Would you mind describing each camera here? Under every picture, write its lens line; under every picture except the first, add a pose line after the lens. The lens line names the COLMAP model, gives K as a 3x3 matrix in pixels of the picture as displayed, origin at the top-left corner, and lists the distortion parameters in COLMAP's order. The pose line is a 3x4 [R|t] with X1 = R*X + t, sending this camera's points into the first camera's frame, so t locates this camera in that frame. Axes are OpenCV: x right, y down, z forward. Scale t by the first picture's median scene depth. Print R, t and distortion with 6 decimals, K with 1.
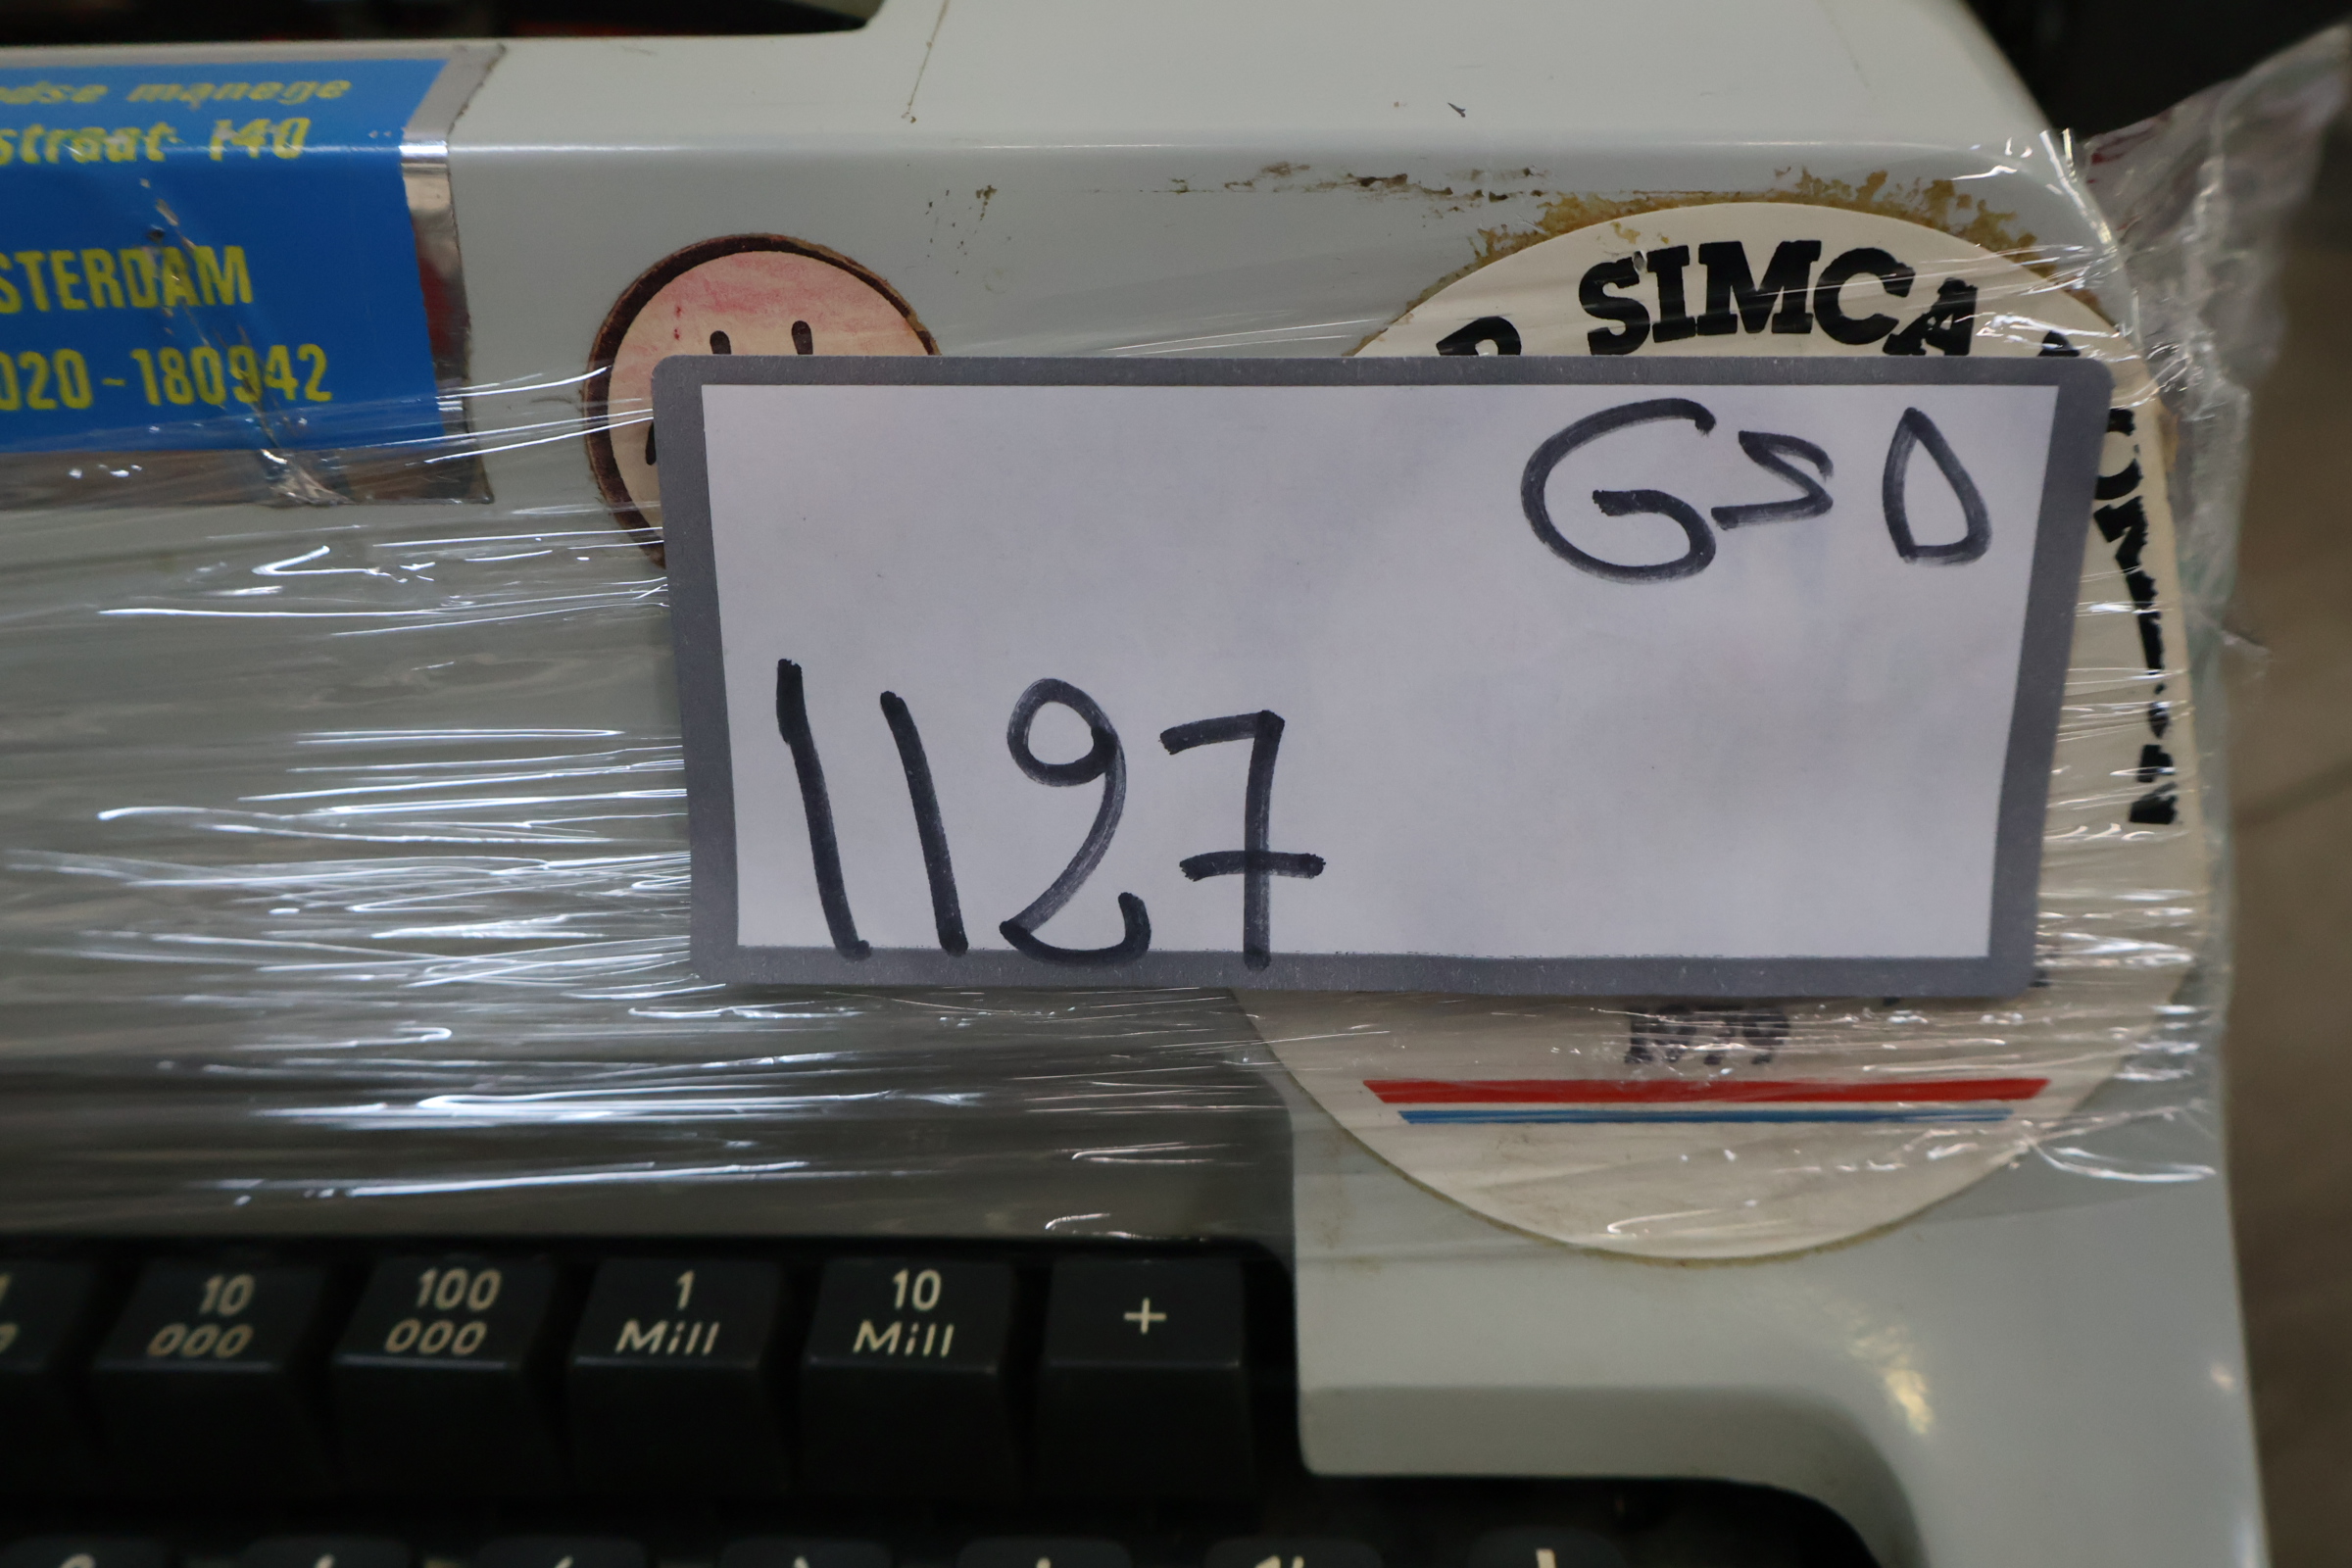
lens RADIAL K [[2163.7, 0, 1172.7], [0, 2163.7, 790.7], [0, 0, 1]] dist [0.016938, 0.000000]
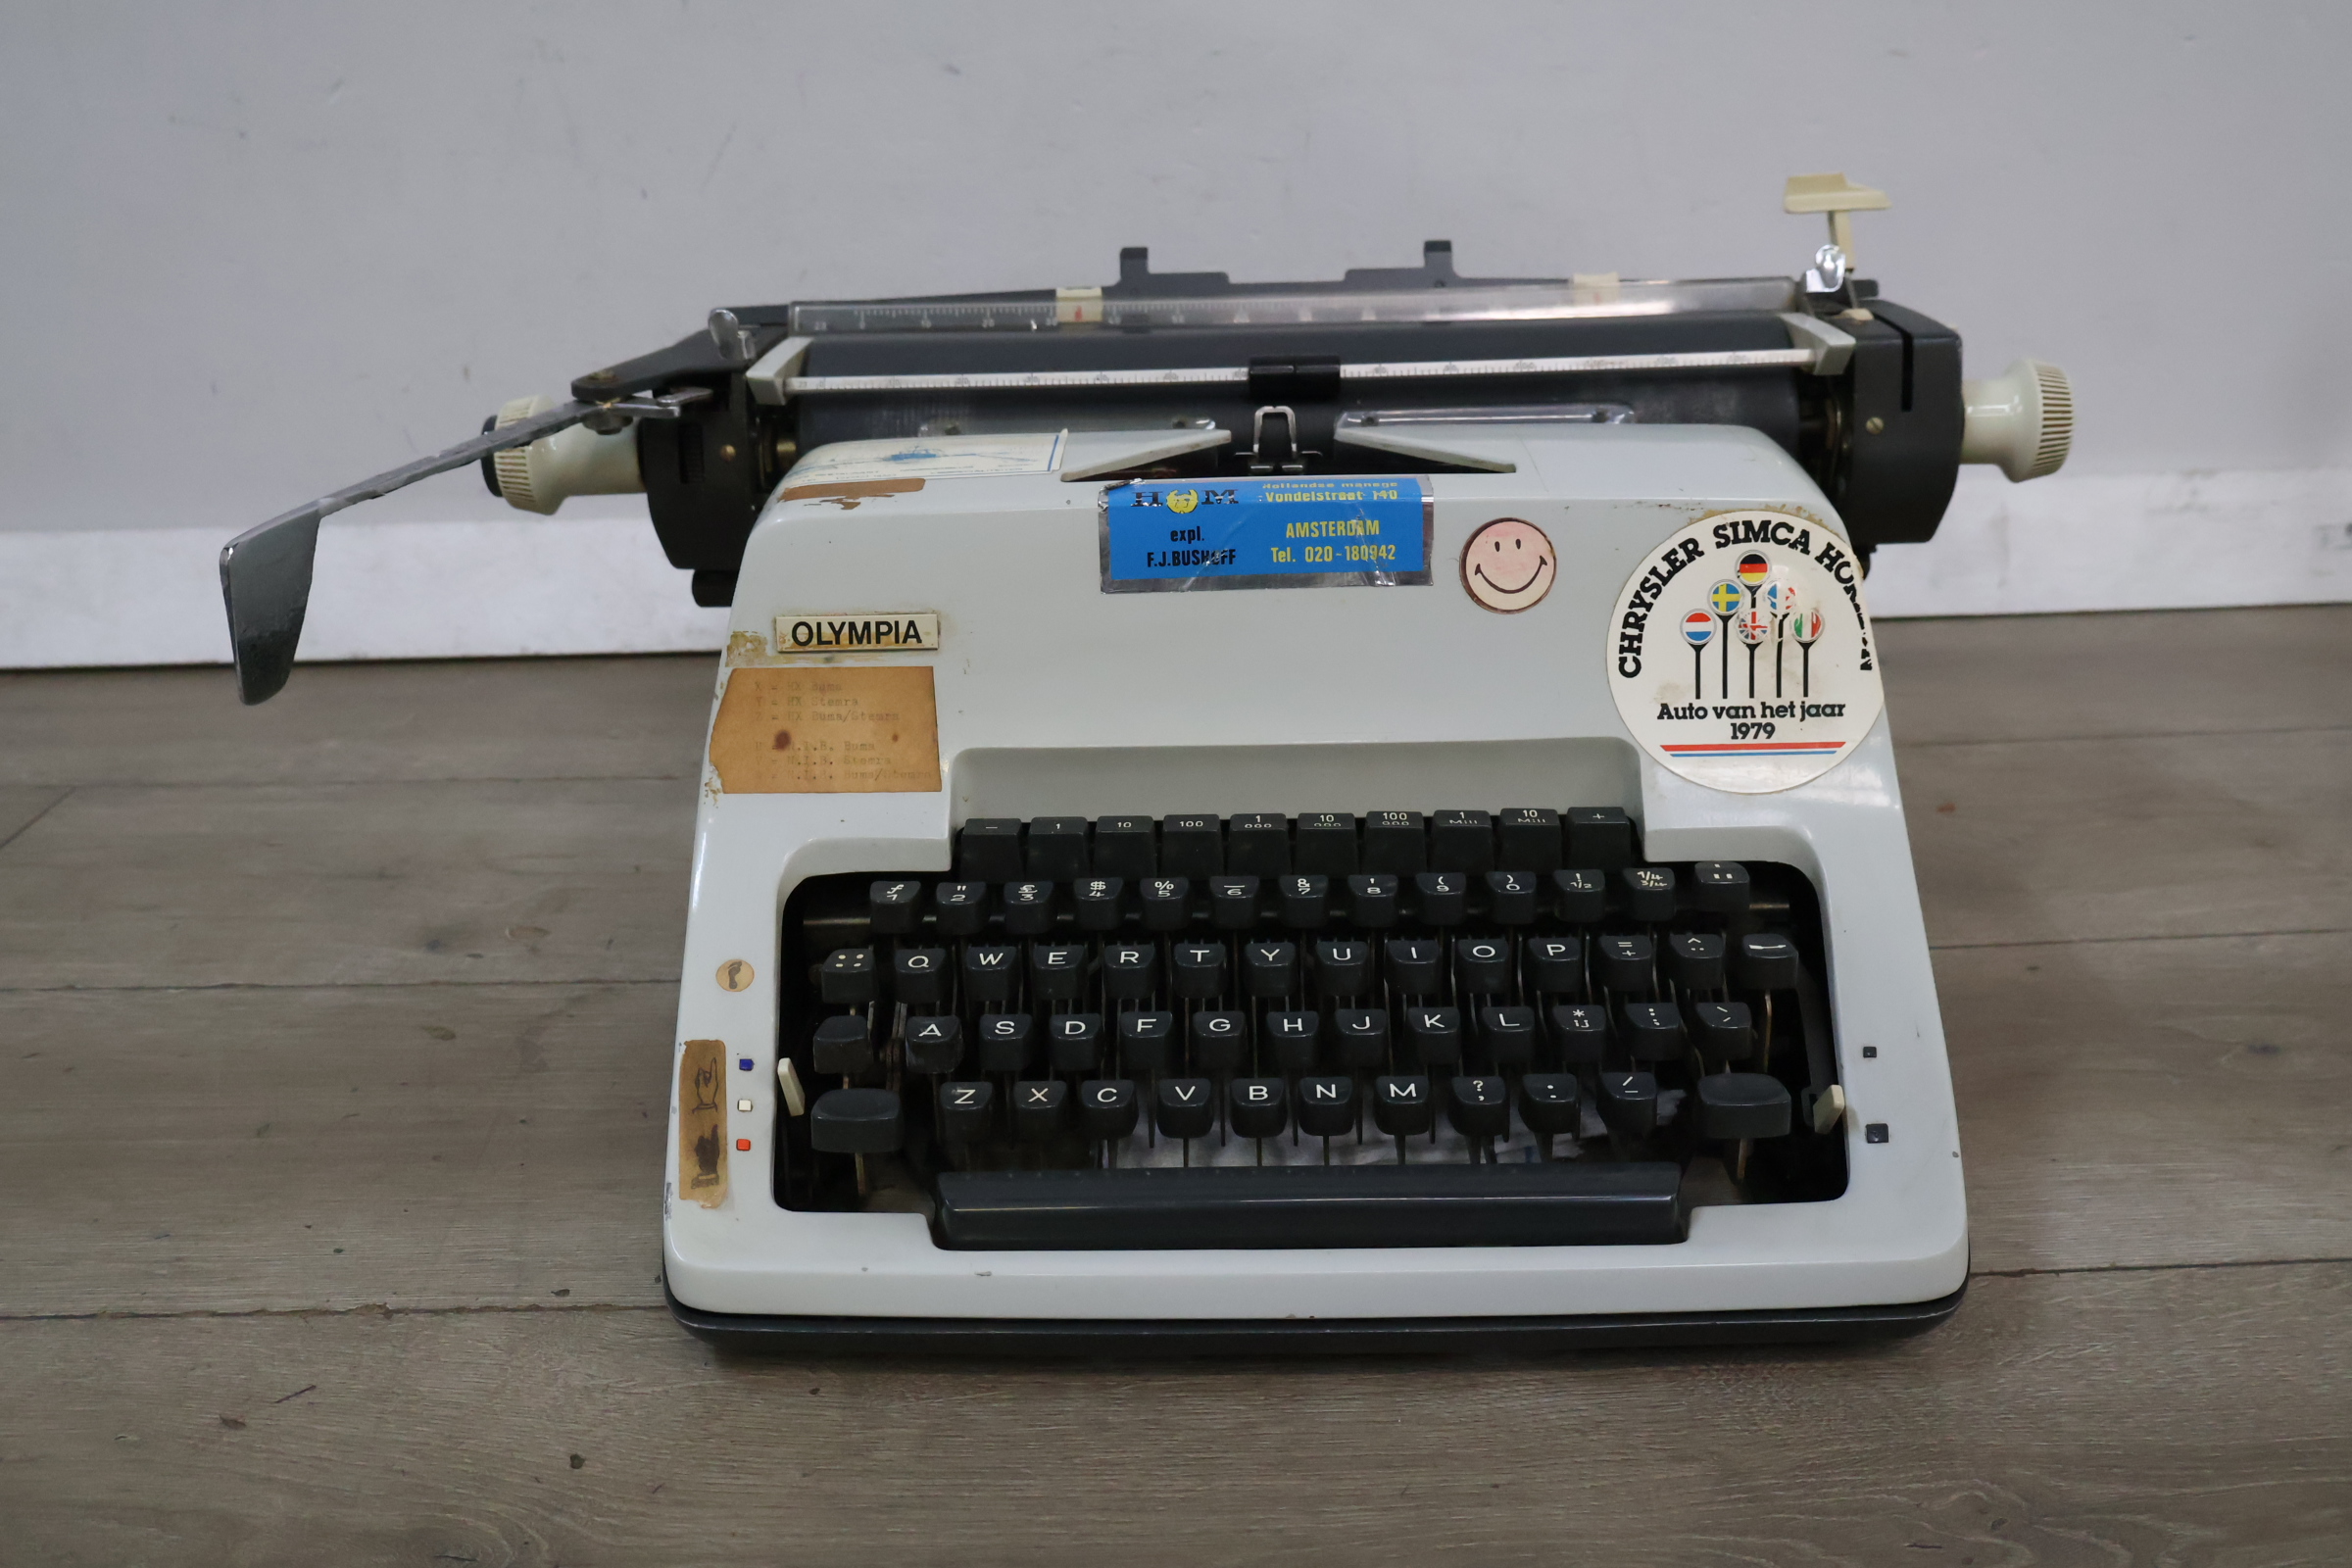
lens RADIAL K [[2163.7, 0, 1165.6], [0, 2163.7, 774.4], [0, 0, 1]] dist [0.016938, 0.000000]
pose [[0.999715, 0.007785, 0.022547, -0.889841], [-0.002286, 0.972163, -0.234293, 1.119304], [-0.023744, 0.234174, 0.971905, -2.707371]]
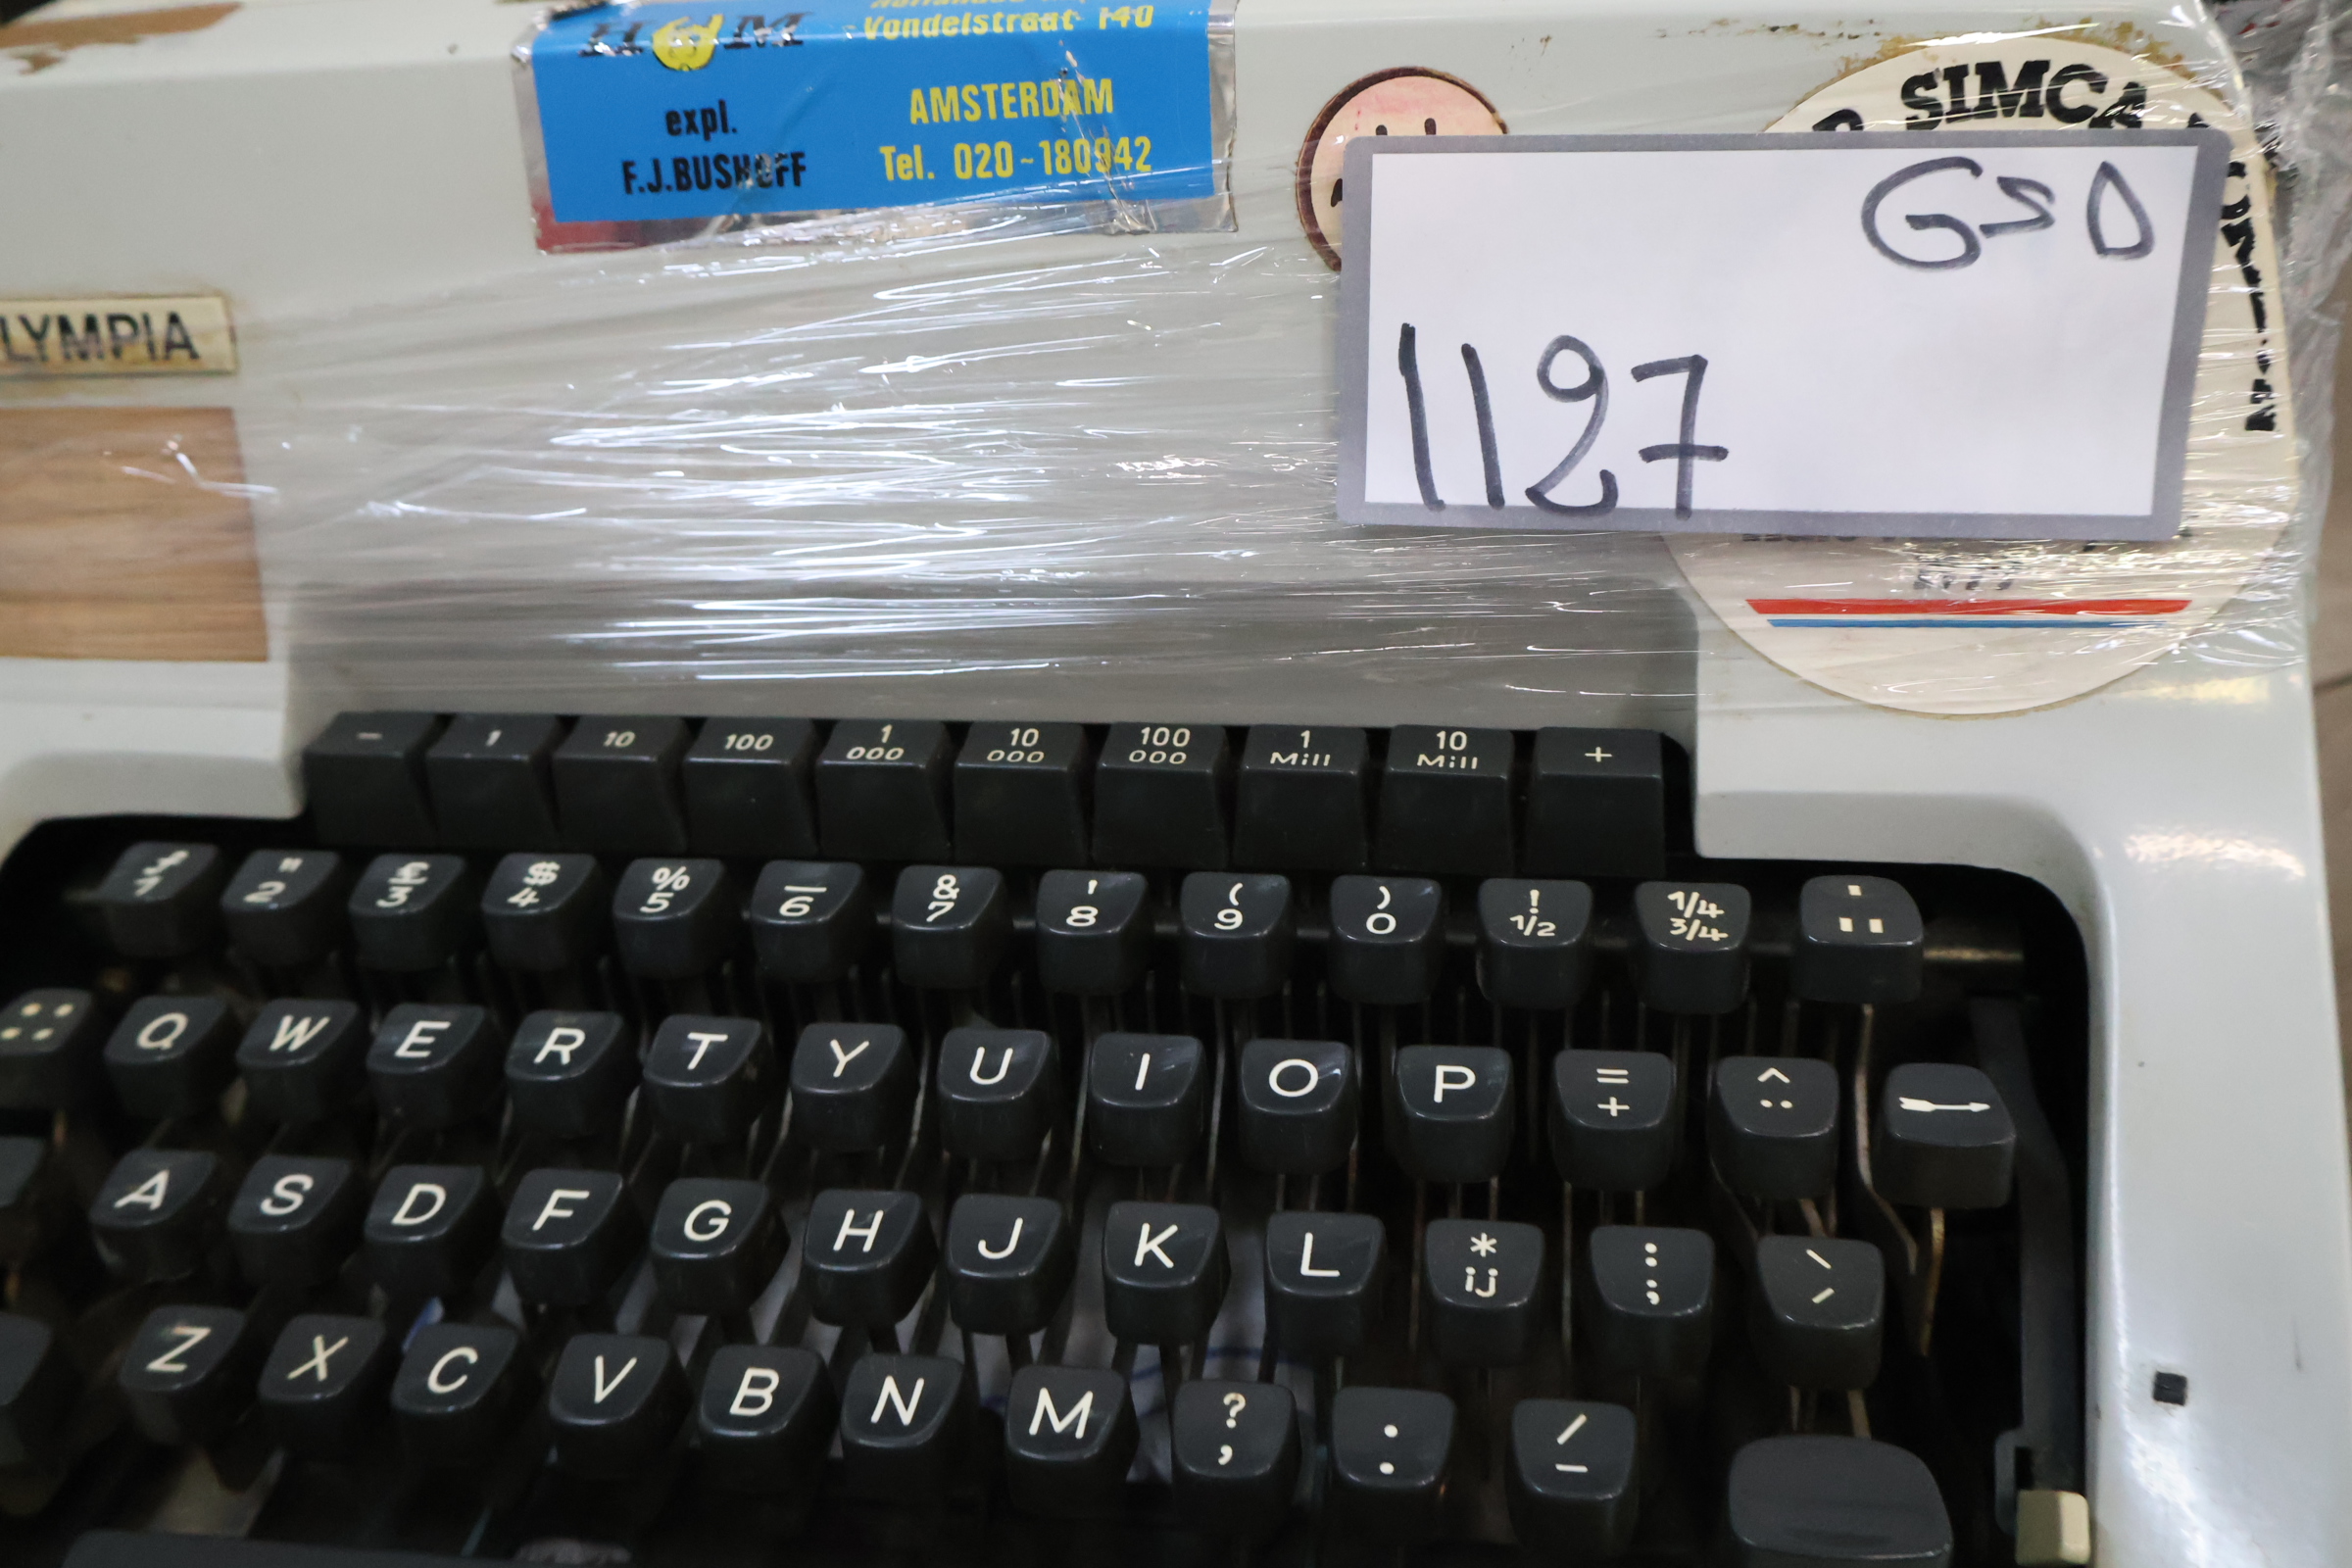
lens RADIAL K [[2163.7, 0, 1166.4], [0, 2163.7, 796.1], [0, 0, 1]] dist [0.016938, 0.000000]
pose [[0.992049, 0.032007, -0.121713, -0.149581], [-0.035168, 0.999095, -0.023915, 0.360847], [0.120837, 0.028006, 0.992277, -0.700799]]
